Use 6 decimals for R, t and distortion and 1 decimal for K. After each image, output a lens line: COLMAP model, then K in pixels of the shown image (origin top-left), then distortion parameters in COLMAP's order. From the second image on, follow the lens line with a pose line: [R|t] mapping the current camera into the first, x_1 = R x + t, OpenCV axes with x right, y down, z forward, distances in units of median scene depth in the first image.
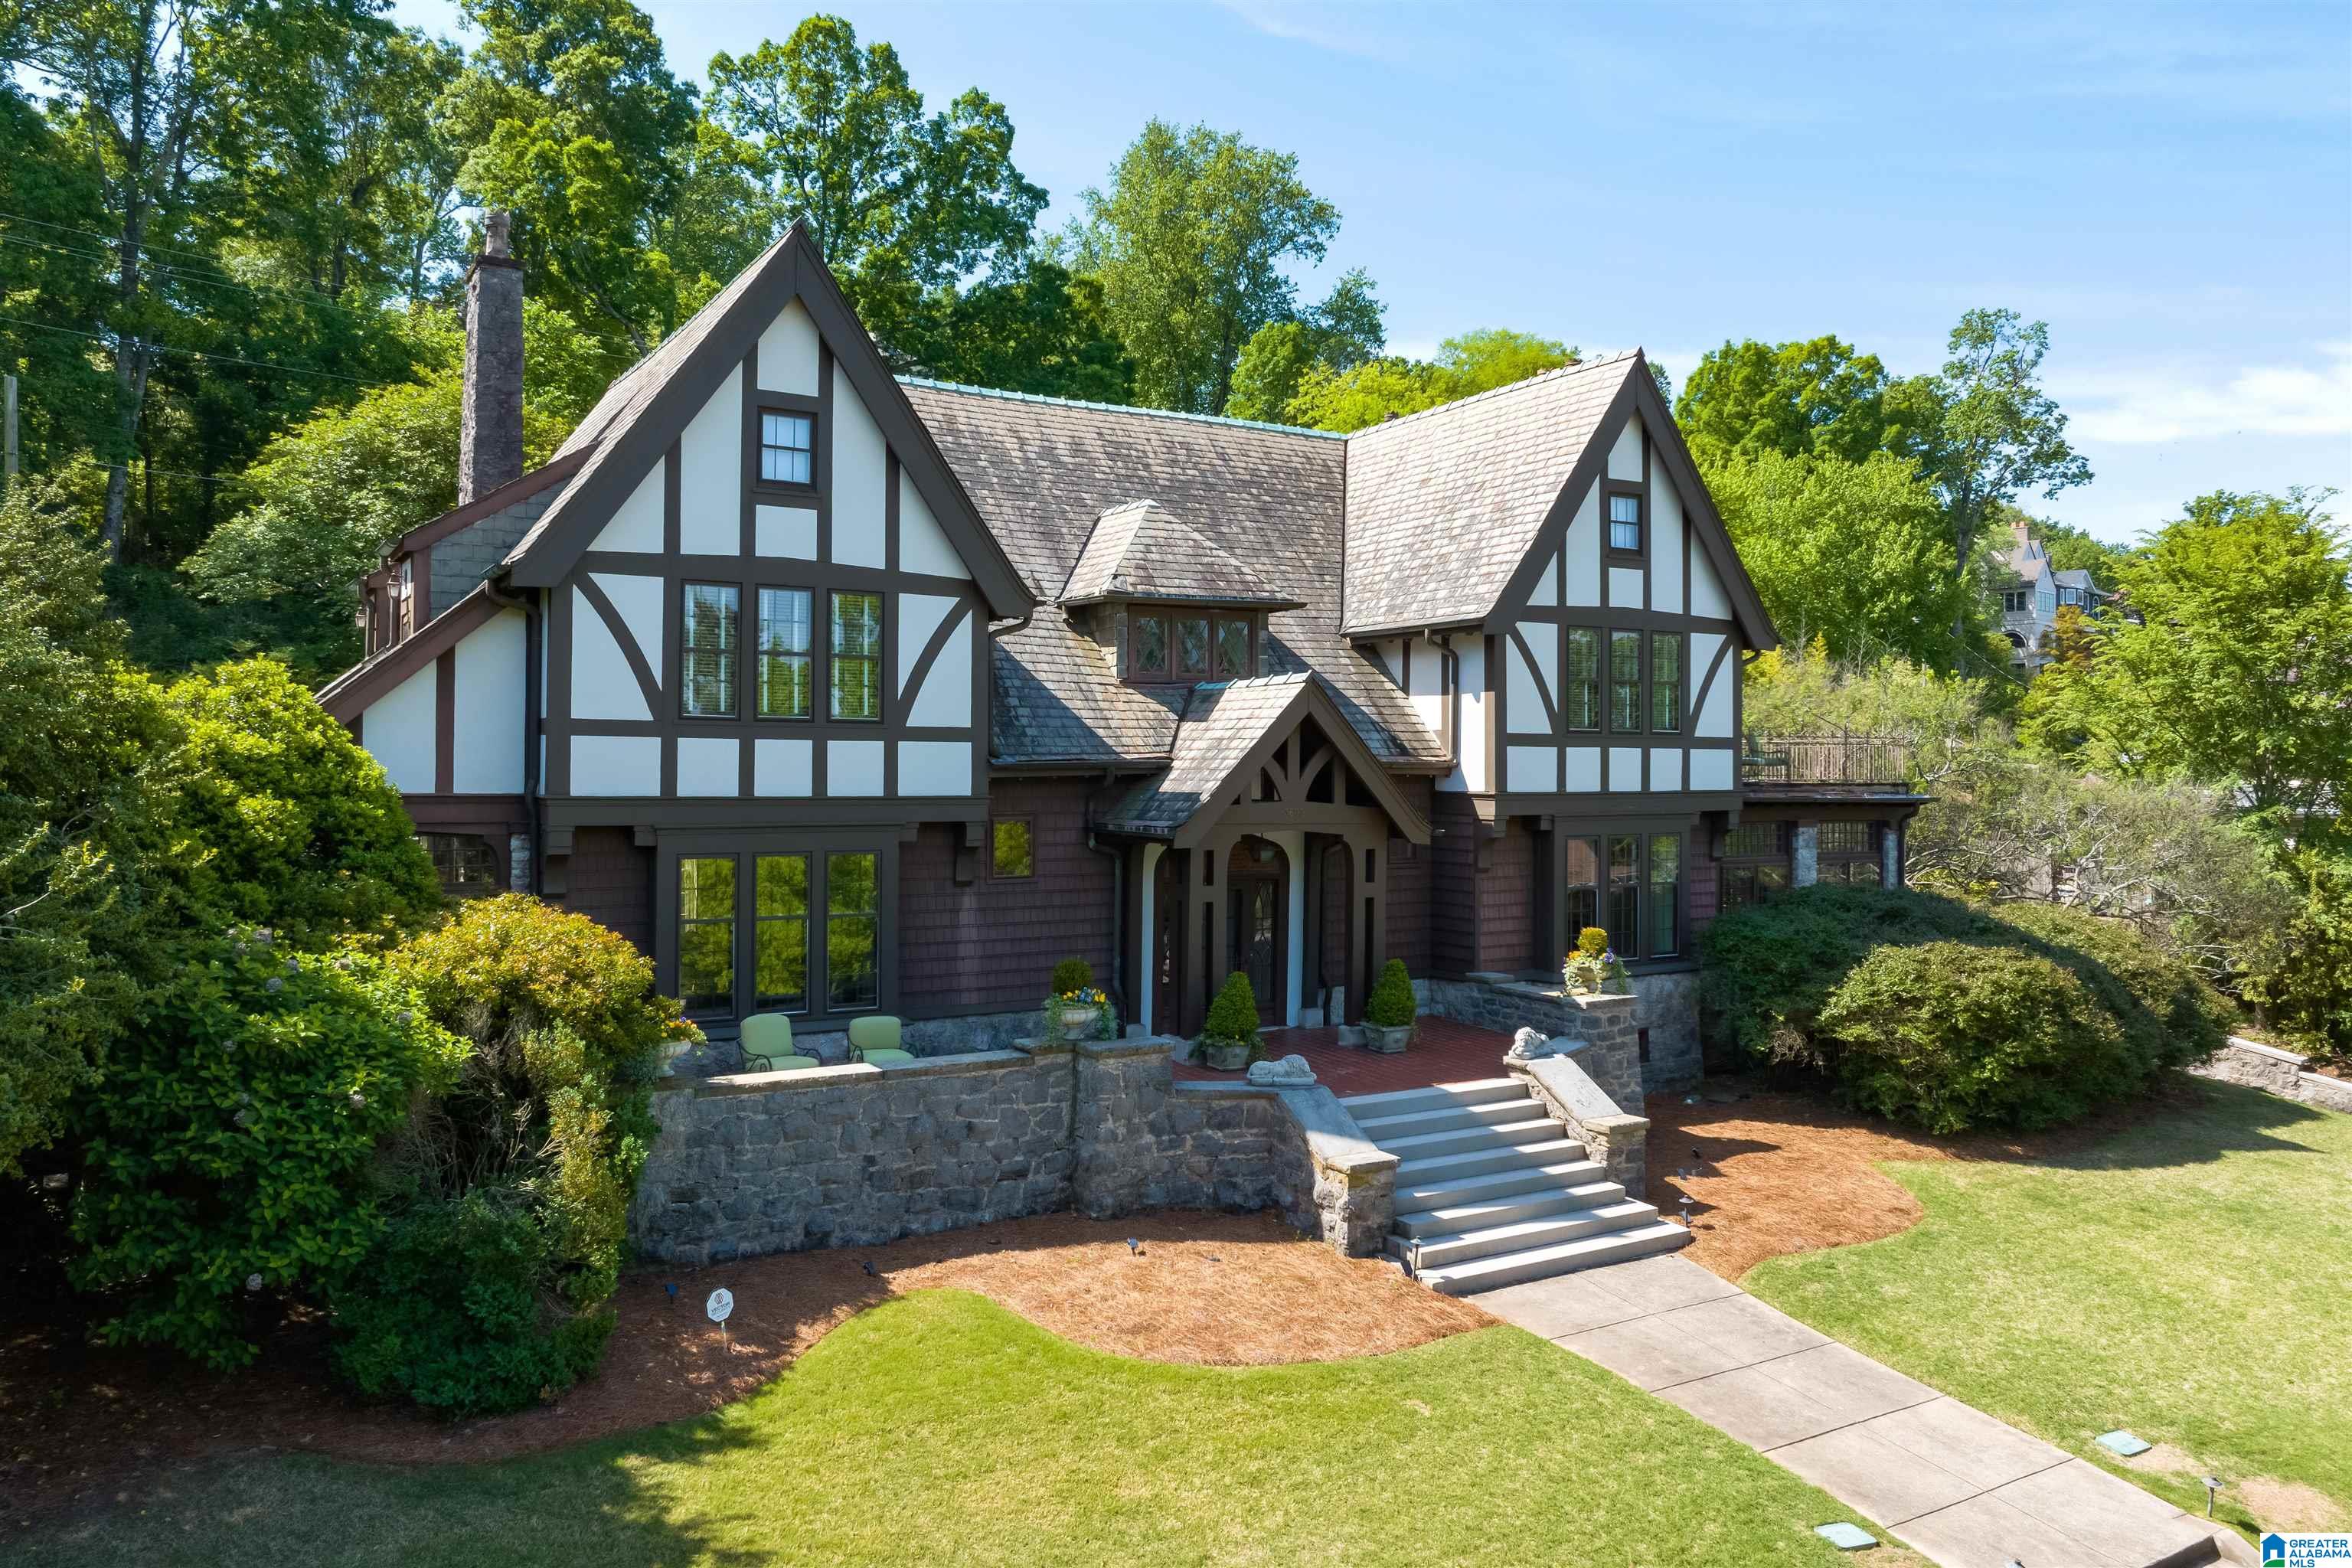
lens RADIAL K [[1661.7, 0, 1187.0], [0, 1661.7, 739.5], [0, 0, 1]] dist [-0.021925, -0.031590]
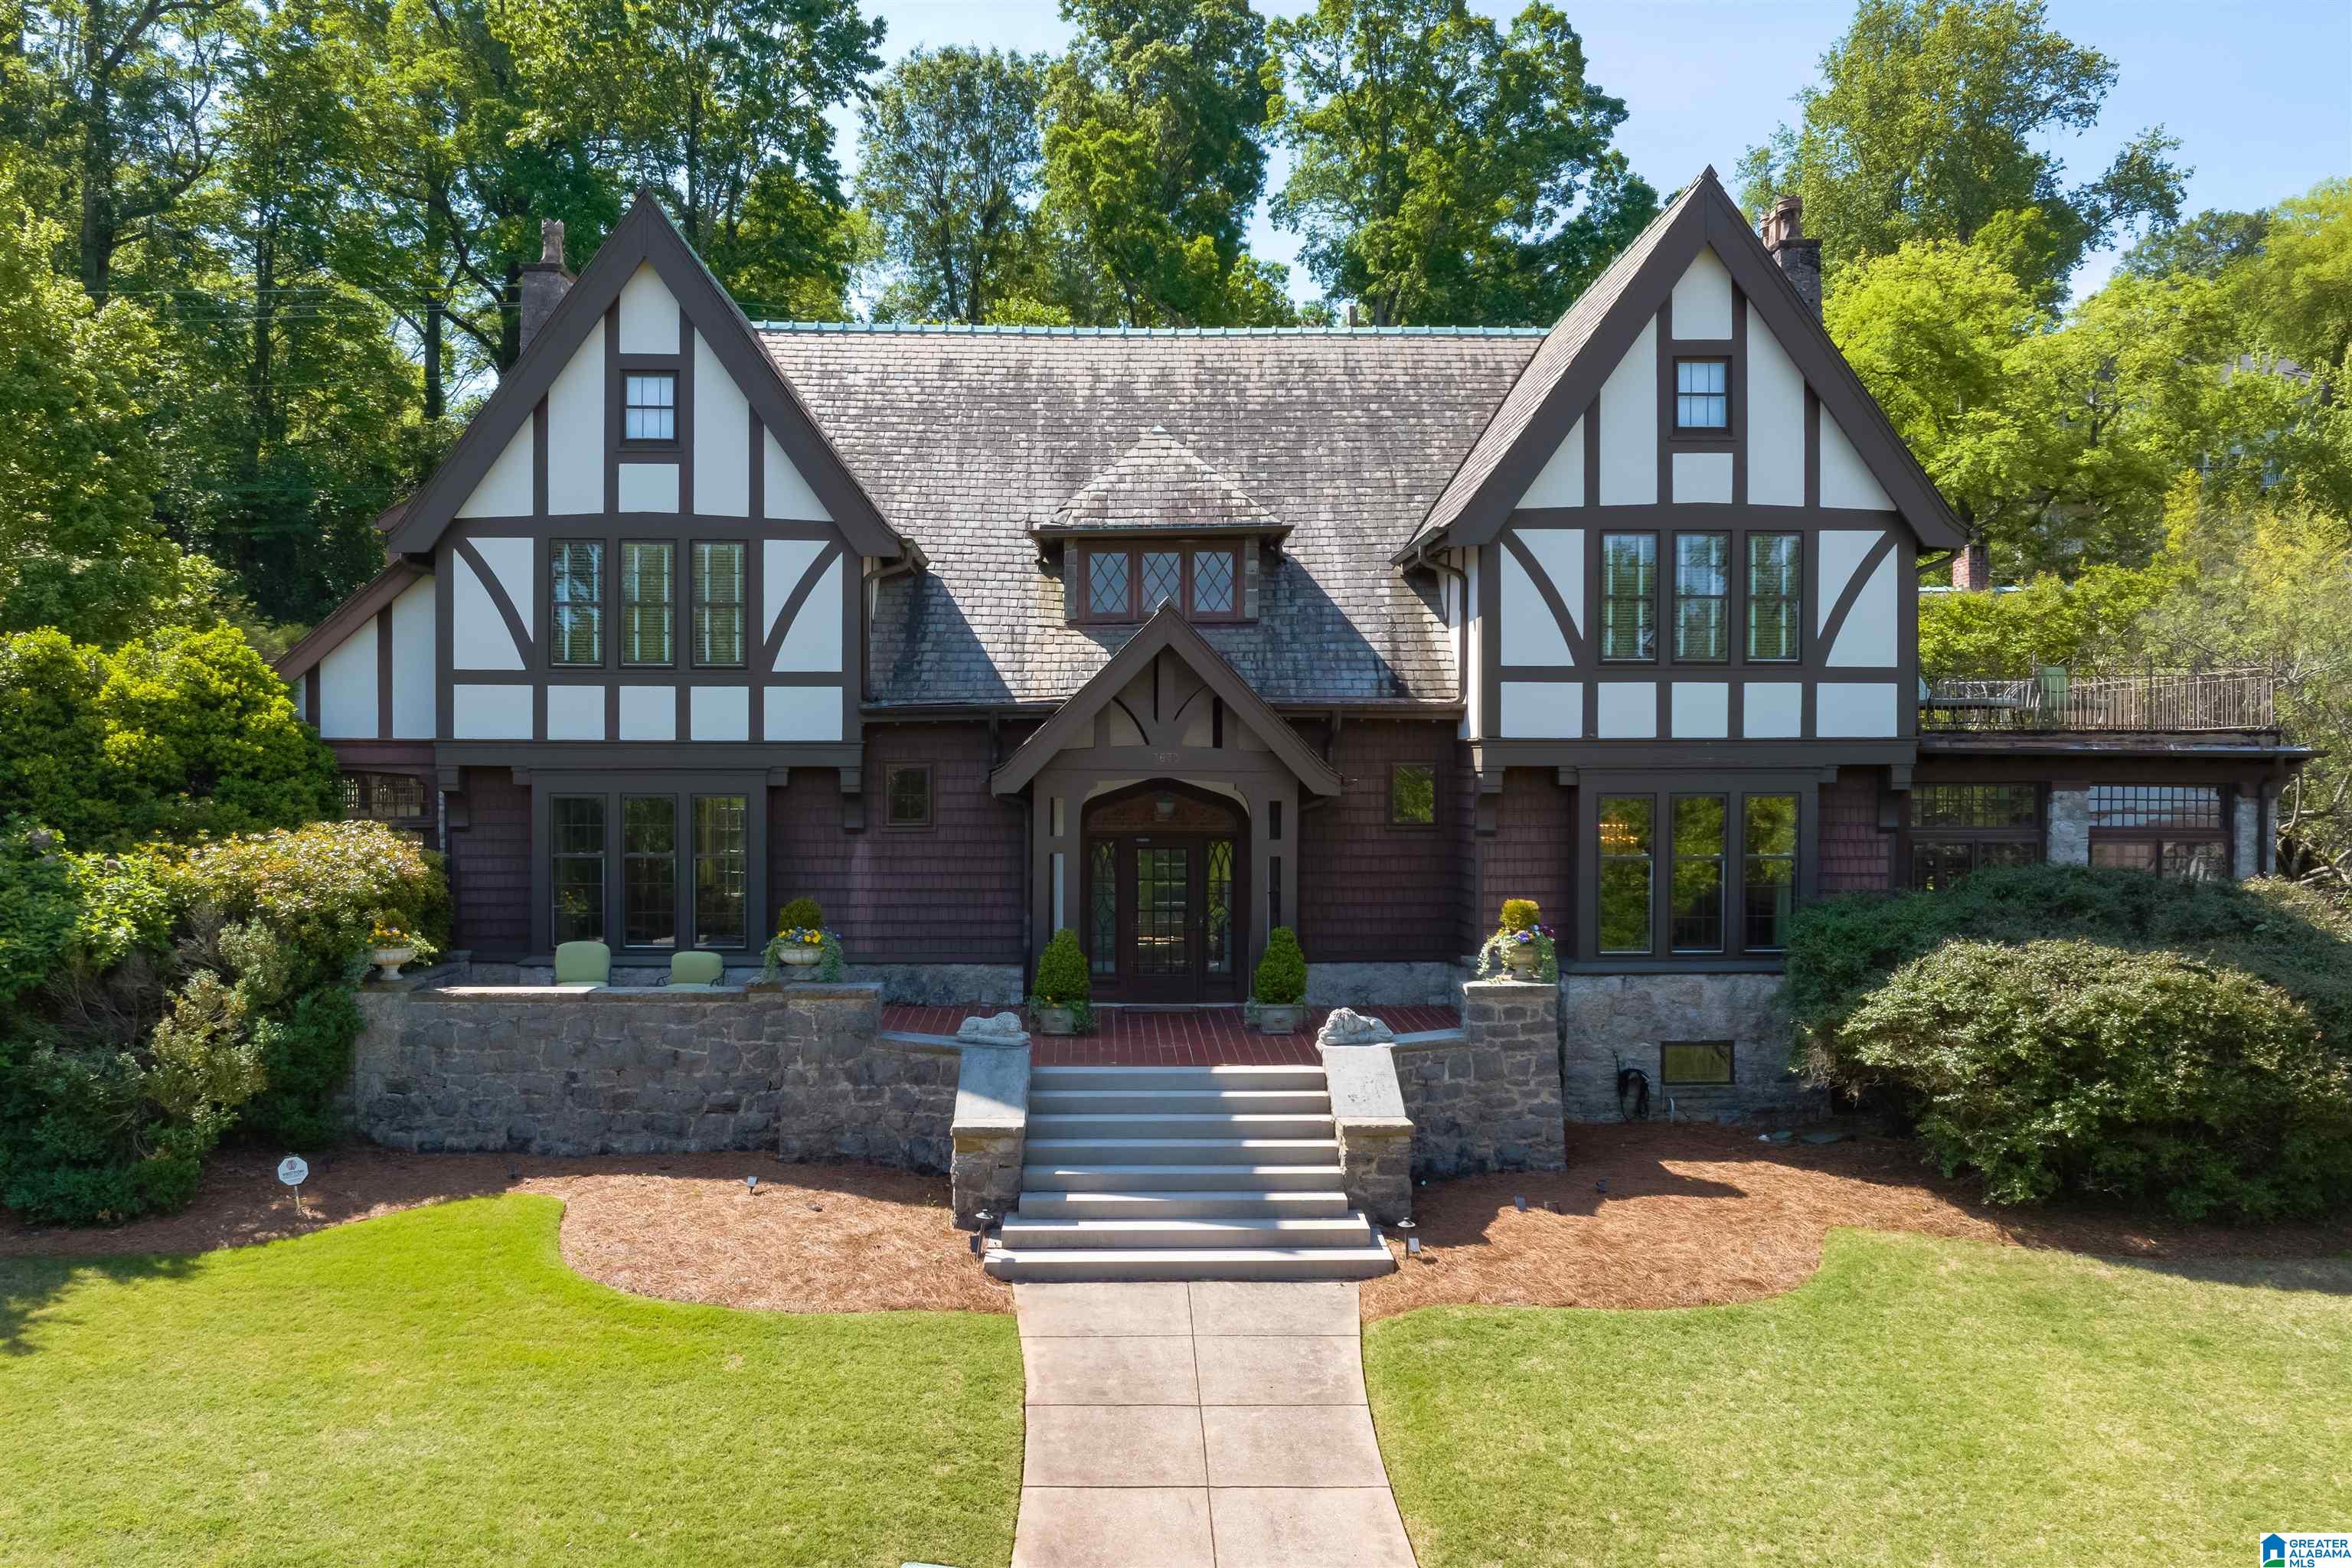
lens RADIAL K [[1766.8, 0, 1120.5], [0, 1766.8, 796.1], [0, 0, 1]] dist [-0.032462, -0.011421]
pose [[0.865684, 0.003253, -0.500581, 0.460908], [0.011405, 0.999591, 0.026220, 0.035095], [0.500462, -0.028408, 0.865293, 0.147365]]
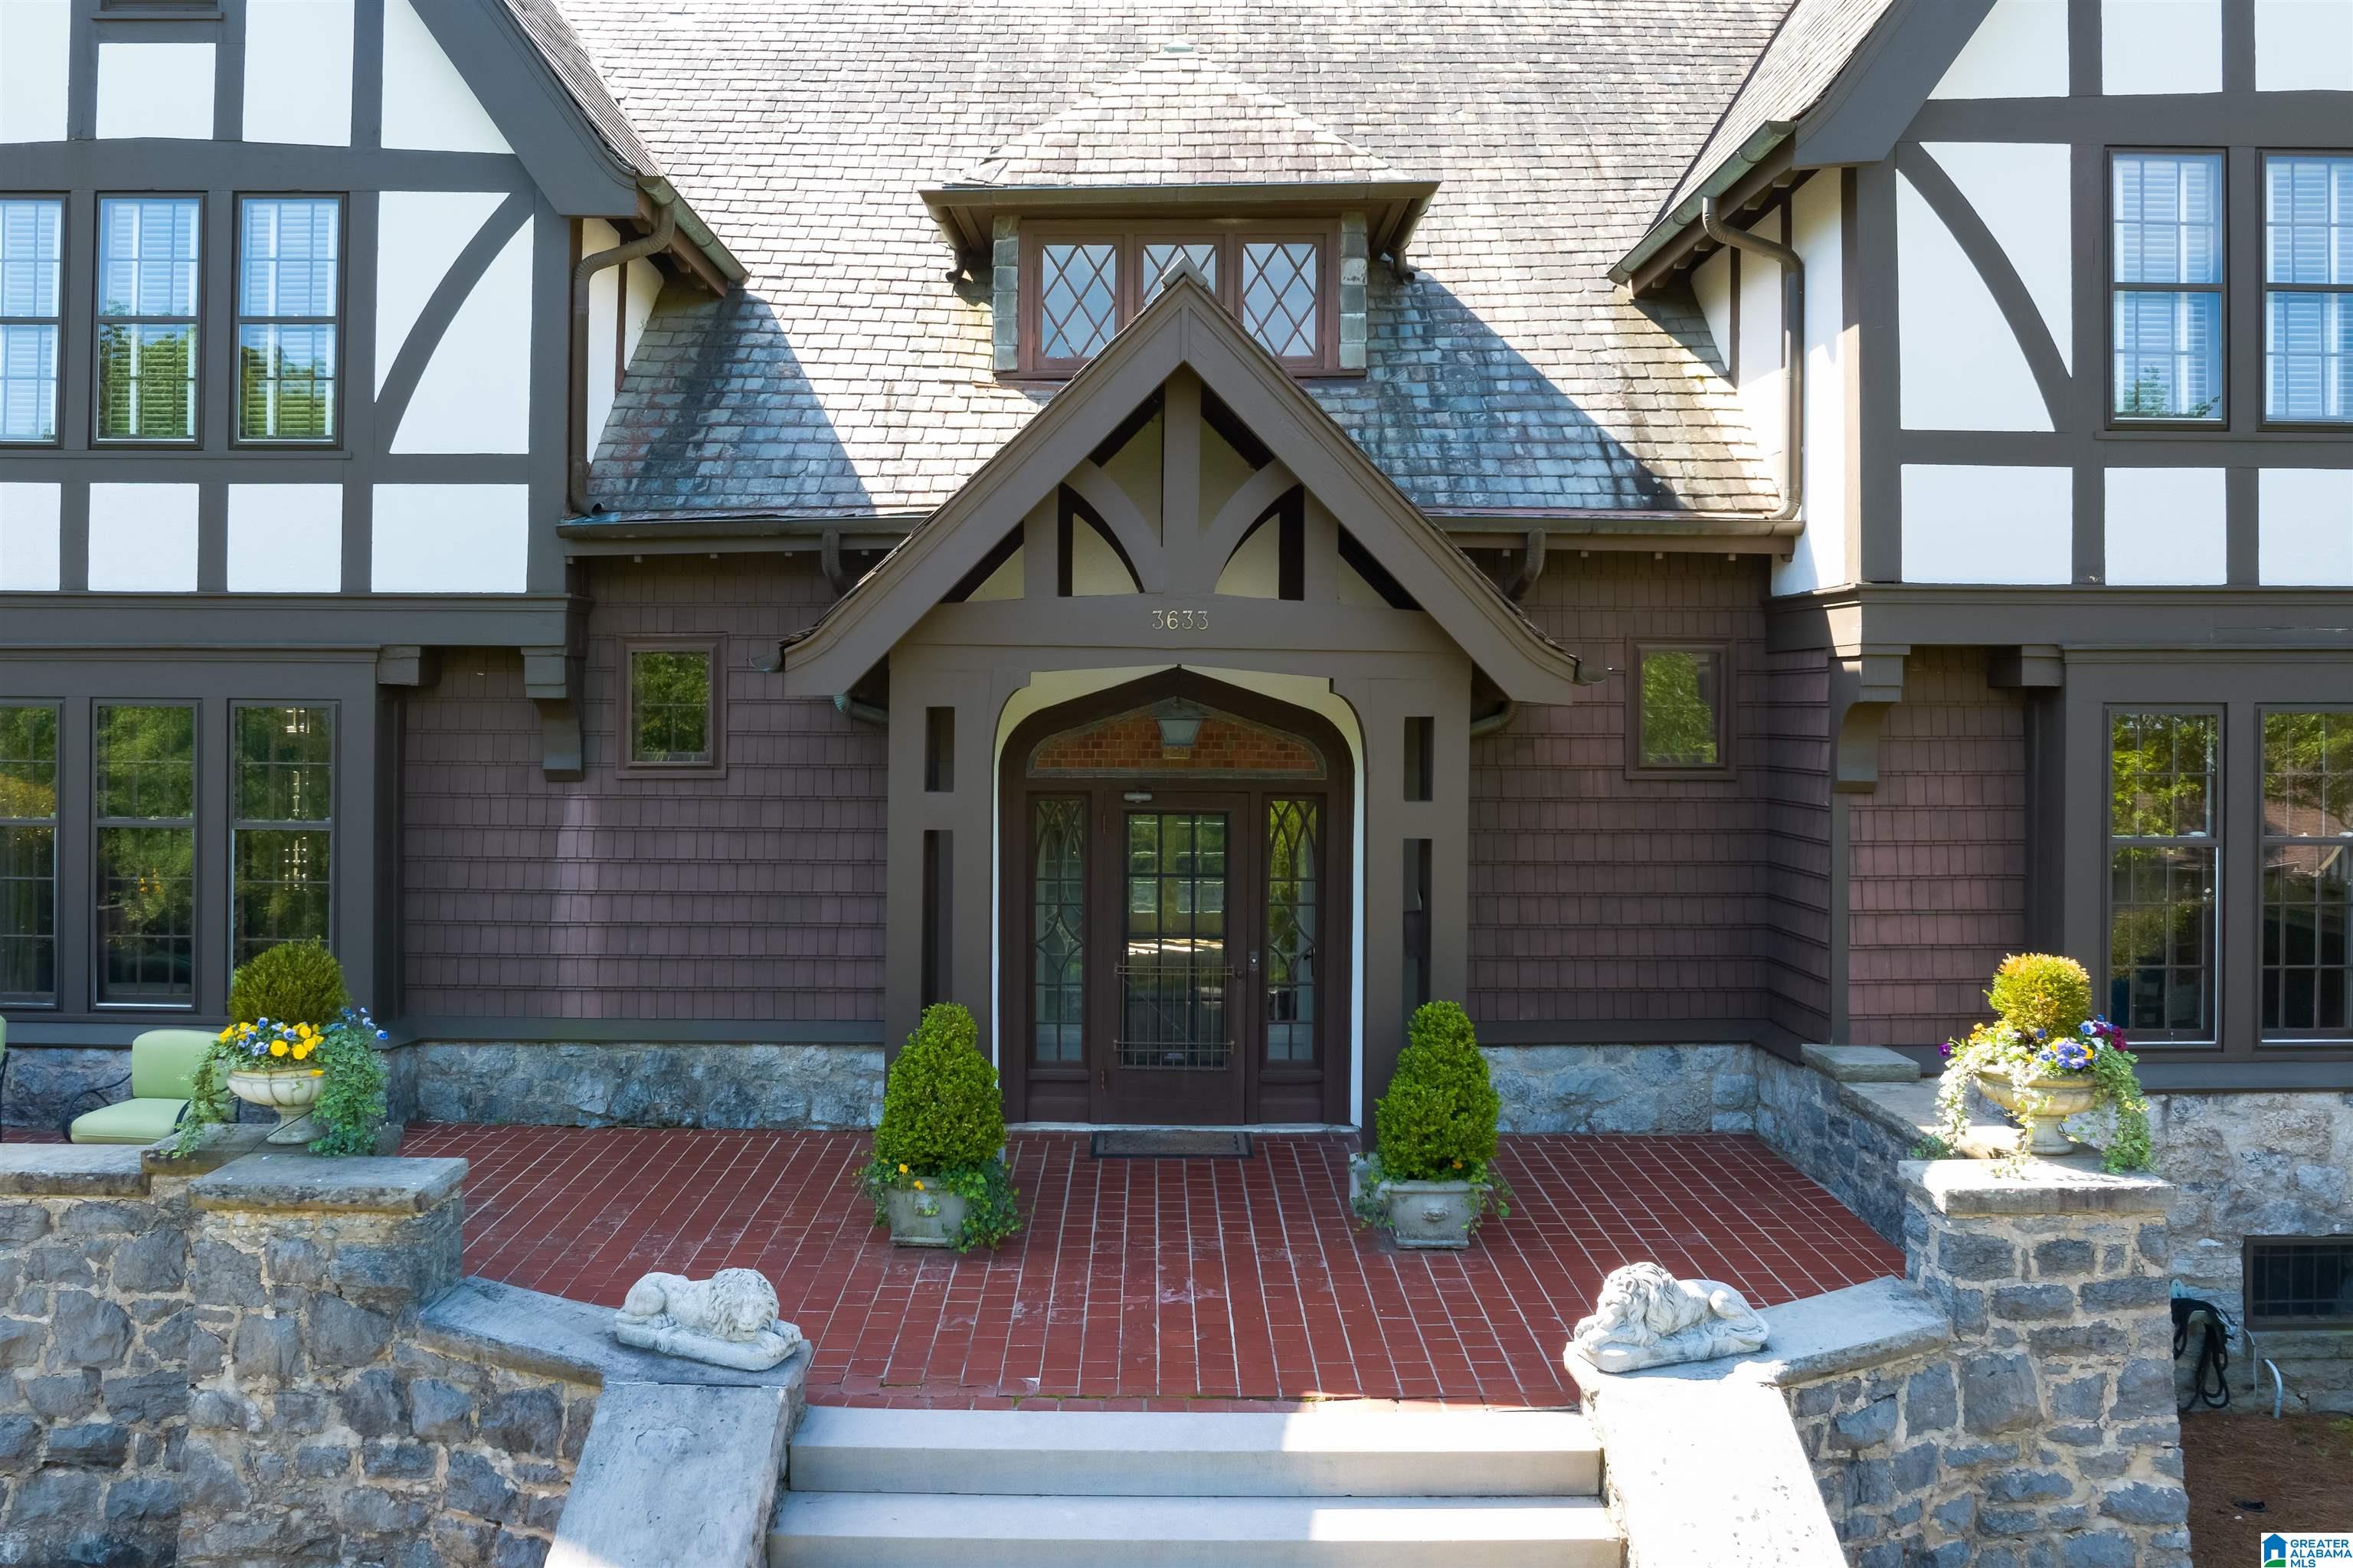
lens RADIAL K [[1716.8, 0, 1139.8], [0, 1716.8, 698.8], [0, 0, 1]] dist [-0.048700, -0.000889]
pose [[0.857743, -0.003677, -0.514066, 0.240456], [0.007565, 0.999956, 0.005470, 0.054164], [0.514023, -0.008581, 0.857733, 0.565872]]
